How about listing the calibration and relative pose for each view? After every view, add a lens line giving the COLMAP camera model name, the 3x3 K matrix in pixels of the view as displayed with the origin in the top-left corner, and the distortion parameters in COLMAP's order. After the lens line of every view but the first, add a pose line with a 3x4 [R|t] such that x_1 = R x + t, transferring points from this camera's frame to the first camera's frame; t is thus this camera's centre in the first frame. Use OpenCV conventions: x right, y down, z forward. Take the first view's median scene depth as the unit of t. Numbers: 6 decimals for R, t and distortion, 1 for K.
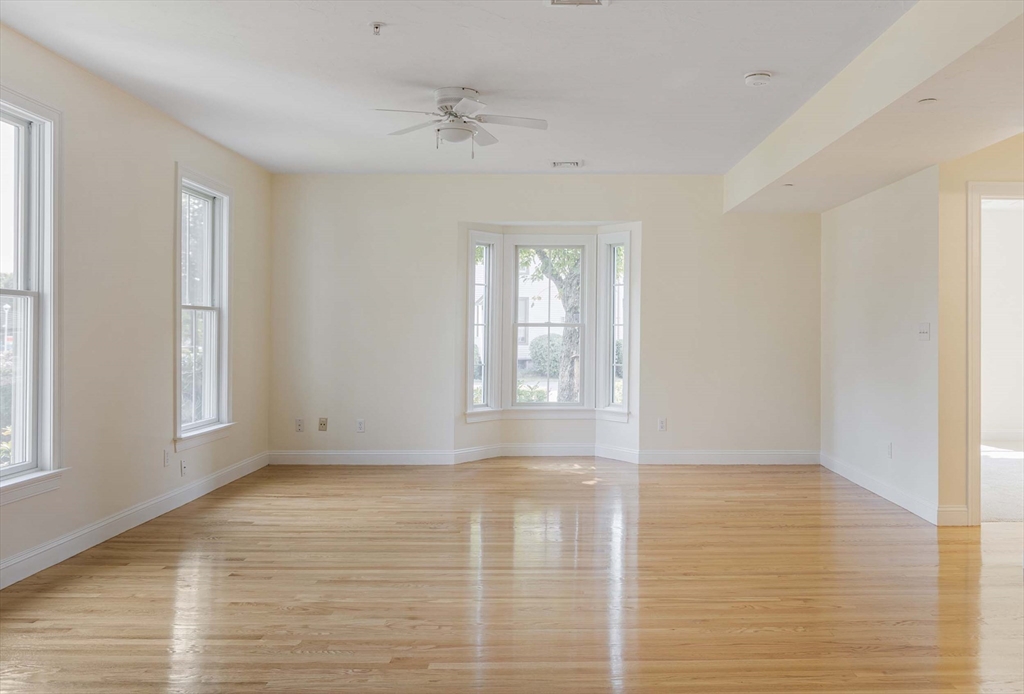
lens RADIAL K [[872.6, 0, 566.2], [0, 872.6, 323.5], [0, 0, 1]] dist [0.005785, 0.002040]
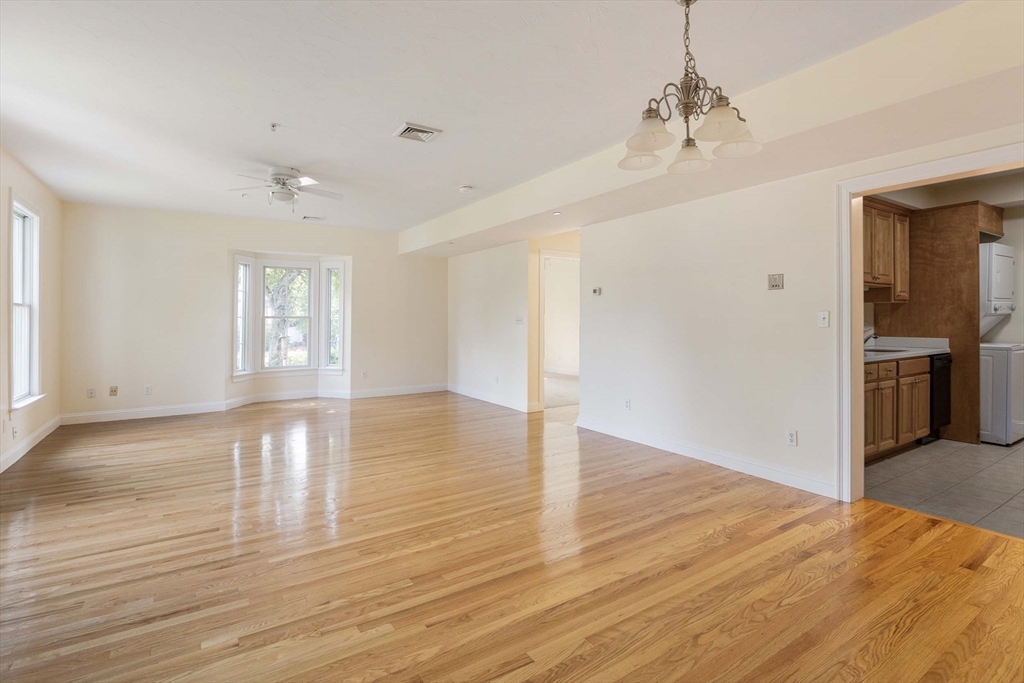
lens RADIAL K [[501.0, 0, 514.4], [0, 501.0, 320.0], [0, 0, 1]] dist [0.001749, 0.000241]
pose [[0.841197, -0.005950, 0.540696, -0.200162], [0.001387, 0.999960, 0.008846, -0.001140], [-0.540727, -0.006691, 0.841172, 0.008904]]
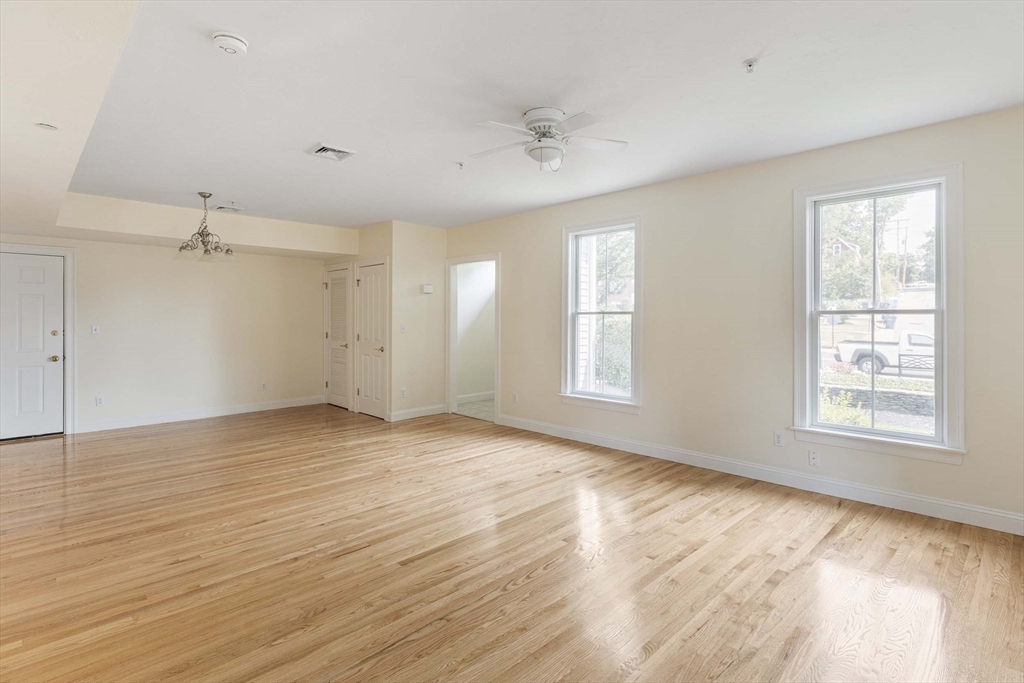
lens RADIAL K [[515.0, 0, 519.4], [0, 515.0, 315.2], [0, 0, 1]] dist [0.018096, -0.000006]
pose [[-0.718362, -0.007447, -0.695630, 0.258763], [0.002821, 0.999903, -0.013617, -0.008584], [0.695664, -0.011745, -0.718271, 1.100369]]
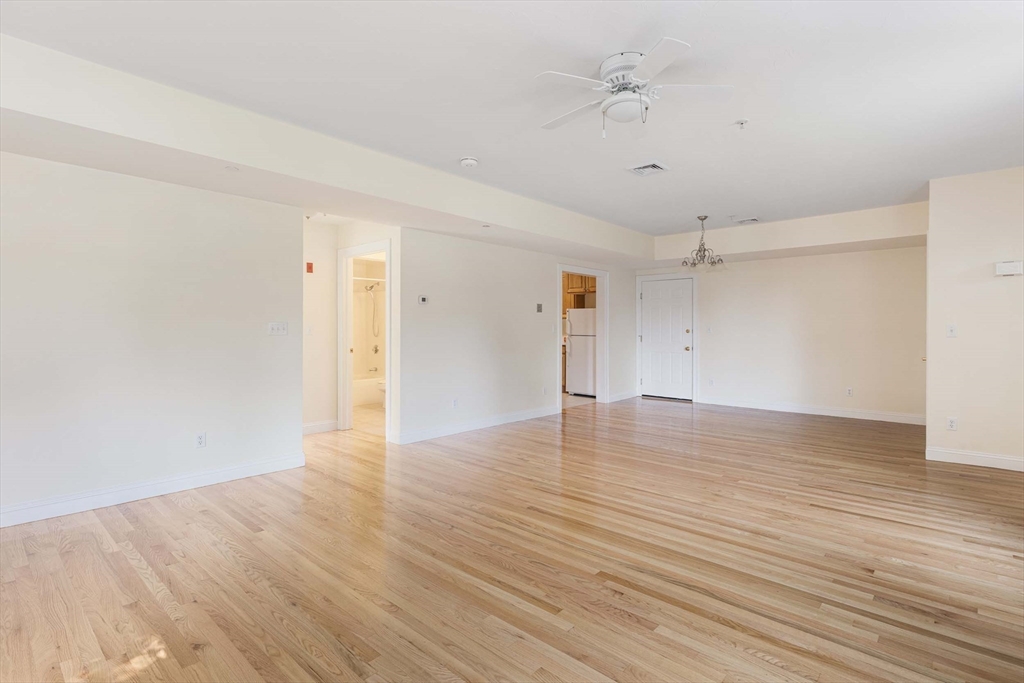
lens RADIAL K [[487.8, 0, 512.0], [0, 487.8, 341.5], [0, 0, 1]] dist [0.001346, 0.000306]
pose [[-0.731618, -0.023096, 0.681323, -0.297518], [-0.007019, 0.999628, 0.026349, 0.003358], [-0.681679, 0.014496, -0.731508, 1.107522]]
